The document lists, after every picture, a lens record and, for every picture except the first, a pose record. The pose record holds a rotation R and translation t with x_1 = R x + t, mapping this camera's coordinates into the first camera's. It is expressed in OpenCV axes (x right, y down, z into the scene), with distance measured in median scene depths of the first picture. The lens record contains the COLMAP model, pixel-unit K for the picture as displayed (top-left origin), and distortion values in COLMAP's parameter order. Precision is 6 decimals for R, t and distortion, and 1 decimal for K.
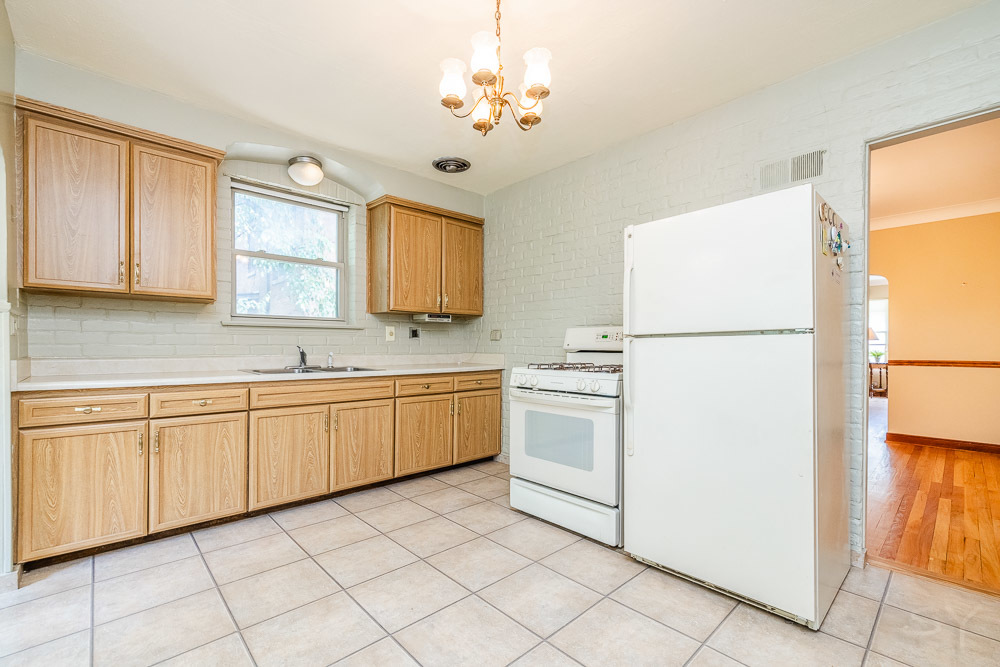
lens RADIAL K [[435.3, 0, 499.6], [0, 435.3, 339.2], [0, 0, 1]] dist [0.000699, -0.000035]
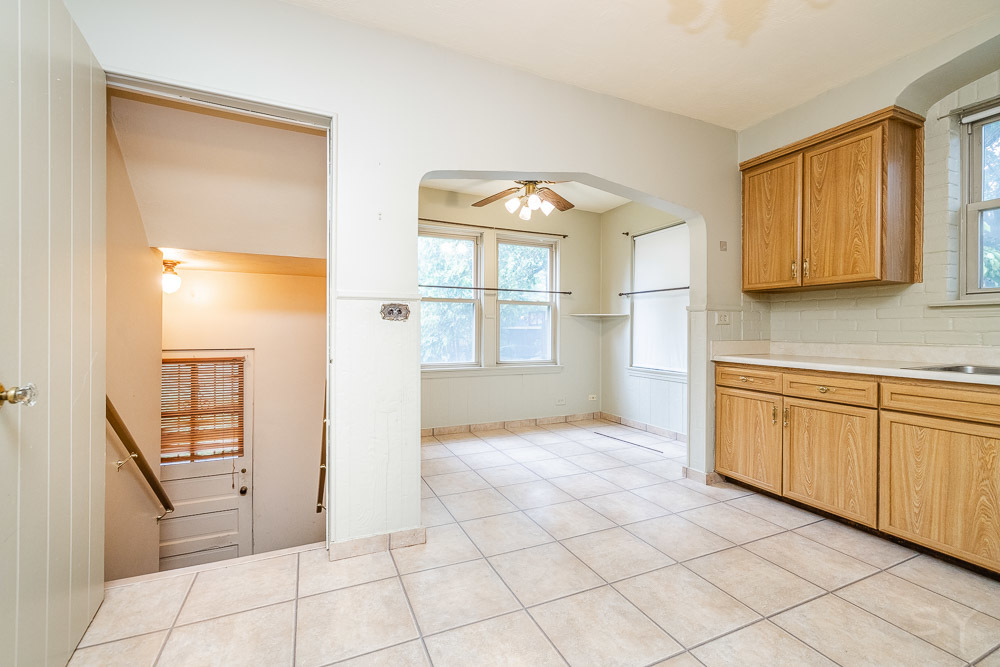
lens RADIAL K [[435.3, 0, 502.6], [0, 435.3, 333.4], [0, 0, 1]] dist [0.000699, -0.000035]
pose [[-0.339141, -0.005641, -0.940719, 0.480760], [-0.001112, 0.999984, -0.005595, 0.025181], [0.940735, -0.000852, -0.339141, 0.638156]]
